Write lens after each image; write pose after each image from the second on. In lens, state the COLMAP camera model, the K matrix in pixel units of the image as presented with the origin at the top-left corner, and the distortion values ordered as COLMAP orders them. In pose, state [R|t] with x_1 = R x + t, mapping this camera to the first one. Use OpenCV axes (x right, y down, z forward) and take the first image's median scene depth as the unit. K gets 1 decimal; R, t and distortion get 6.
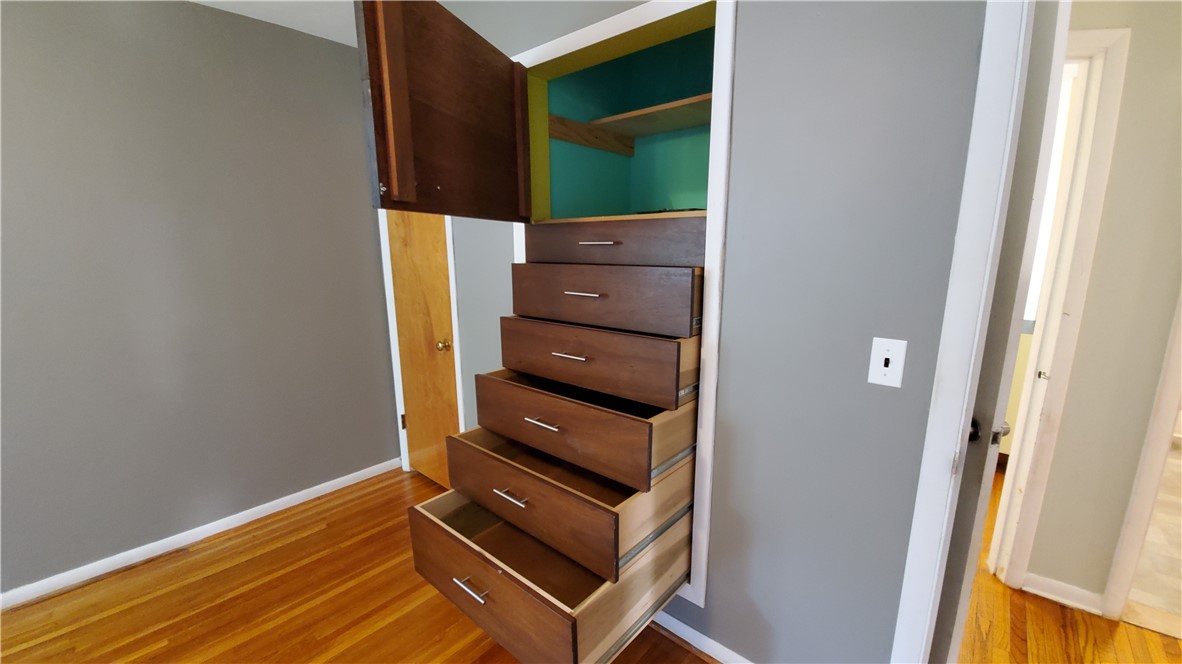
lens RADIAL K [[466.3, 0, 594.6], [0, 466.3, 341.5], [0, 0, 1]] dist [-0.001047, -0.009760]
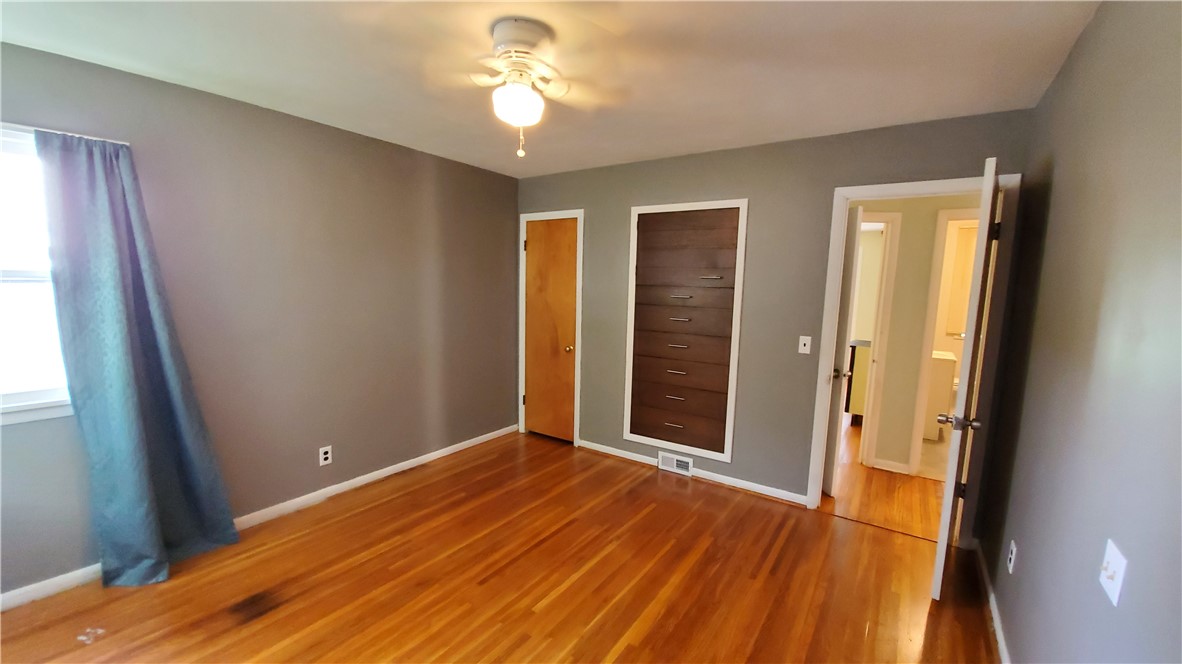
lens RADIAL K [[466.3, 0, 592.8], [0, 466.3, 337.8], [0, 0, 1]] dist [-0.001047, -0.009760]
pose [[0.992990, 0.015595, 0.117167, -0.524970], [-0.006295, 0.996829, -0.079325, 0.124677], [-0.118032, 0.078031, 0.989939, -0.883717]]
